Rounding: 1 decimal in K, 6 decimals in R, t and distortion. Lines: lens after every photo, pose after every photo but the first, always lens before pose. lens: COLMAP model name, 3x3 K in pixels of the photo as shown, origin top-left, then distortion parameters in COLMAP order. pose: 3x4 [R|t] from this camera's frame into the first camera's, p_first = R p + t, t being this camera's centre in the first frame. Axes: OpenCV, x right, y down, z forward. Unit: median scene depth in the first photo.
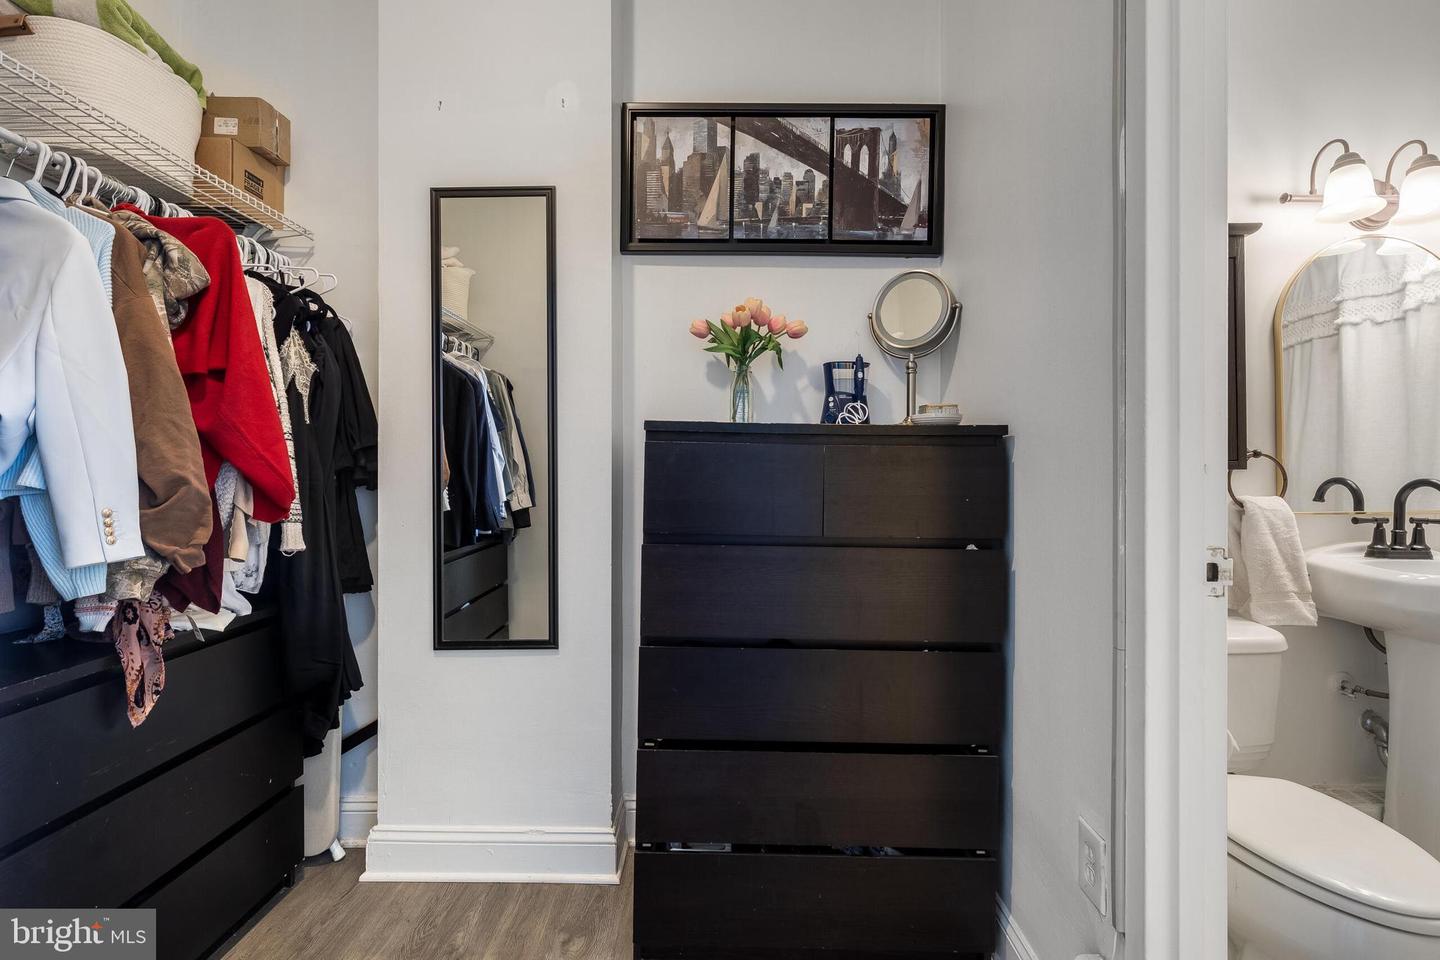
lens RADIAL K [[653.0, 0, 716.0], [0, 653.0, 469.4], [0, 0, 1]] dist [0.001317, -0.000158]
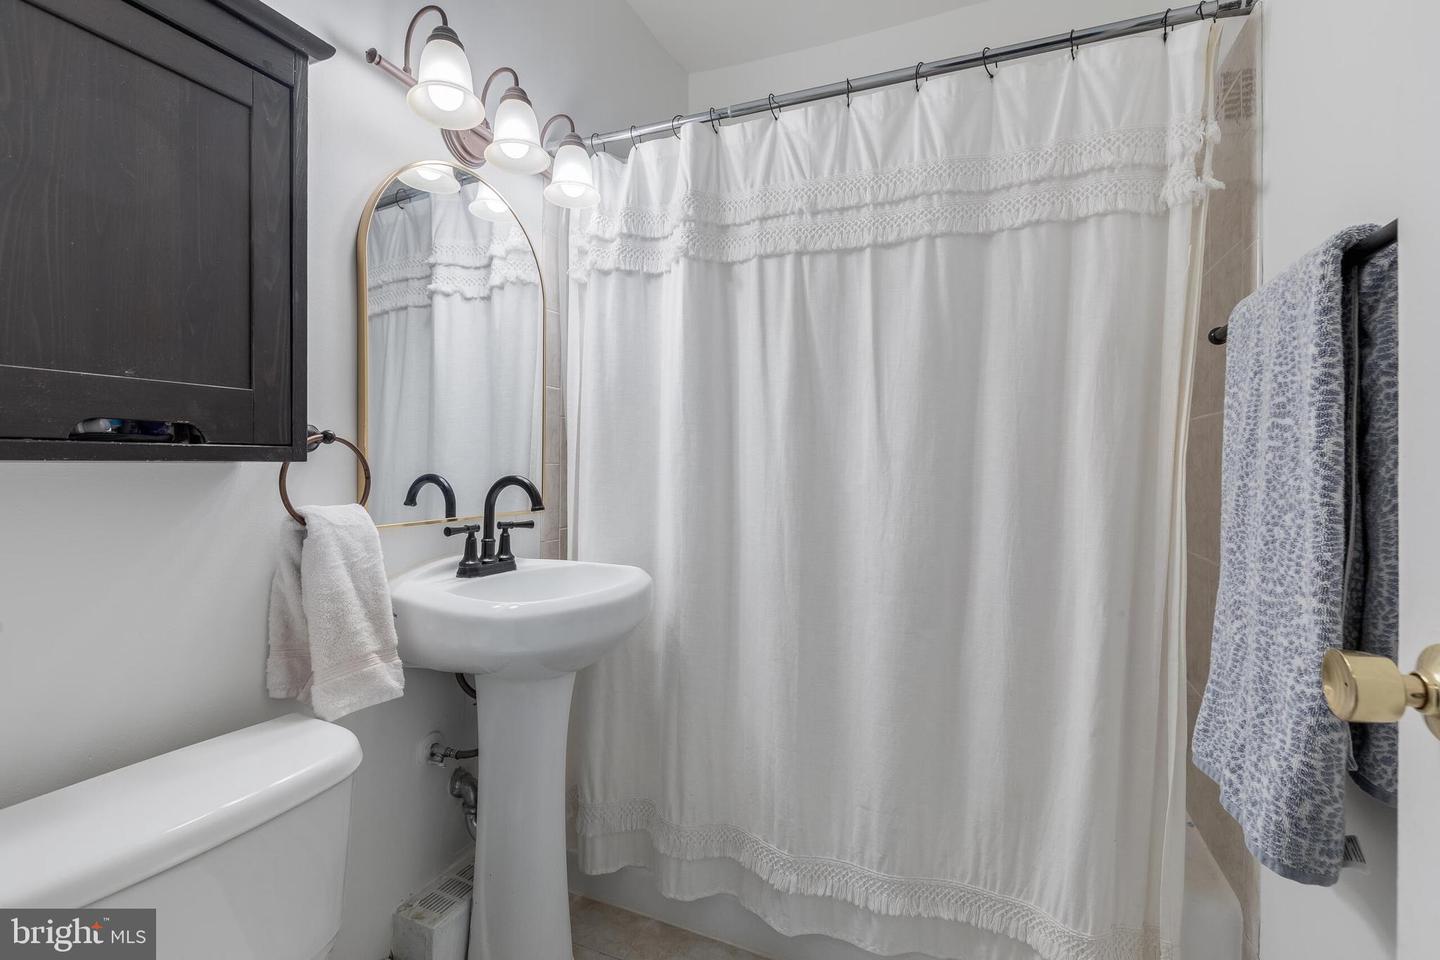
lens RADIAL K [[653.0, 0, 716.0], [0, 653.0, 469.4], [0, 0, 1]] dist [0.001317, -0.000158]
pose [[0.384680, 0.004347, 0.923040, 0.399085], [-0.011412, 0.999935, 0.000046, 0.002924], [-0.922980, -0.010552, 0.384704, 0.423160]]
